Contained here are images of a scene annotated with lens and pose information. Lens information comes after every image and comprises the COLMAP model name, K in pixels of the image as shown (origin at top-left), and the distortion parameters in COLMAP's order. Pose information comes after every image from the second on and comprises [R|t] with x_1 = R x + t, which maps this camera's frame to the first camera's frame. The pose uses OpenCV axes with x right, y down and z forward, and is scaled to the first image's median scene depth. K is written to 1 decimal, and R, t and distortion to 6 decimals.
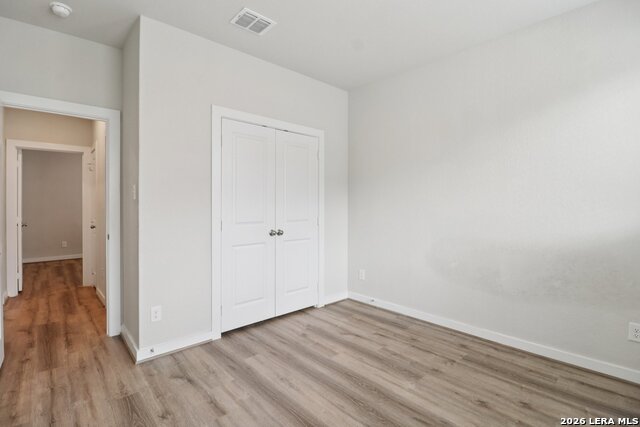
lens RADIAL K [[297.7, 0, 316.0], [0, 297.7, 212.3], [0, 0, 1]] dist [-0.000902, -0.001303]
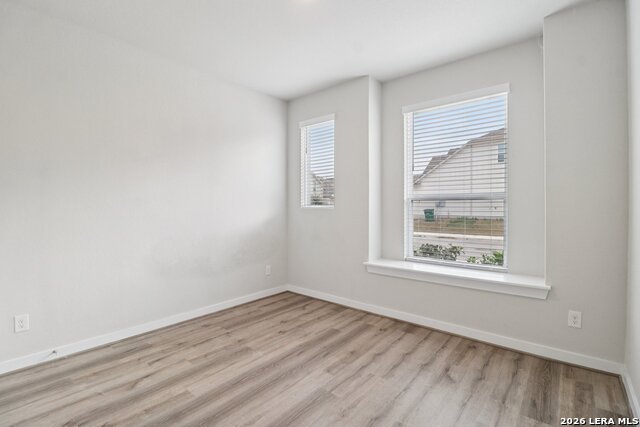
lens RADIAL K [[297.7, 0, 319.4], [0, 297.7, 207.6], [0, 0, 1]] dist [-0.000902, -0.001303]
pose [[-0.130669, -0.007307, 0.991399, -0.721484], [0.013505, 0.999867, 0.009149, -0.021819], [-0.991334, 0.014585, -0.130552, 0.700002]]
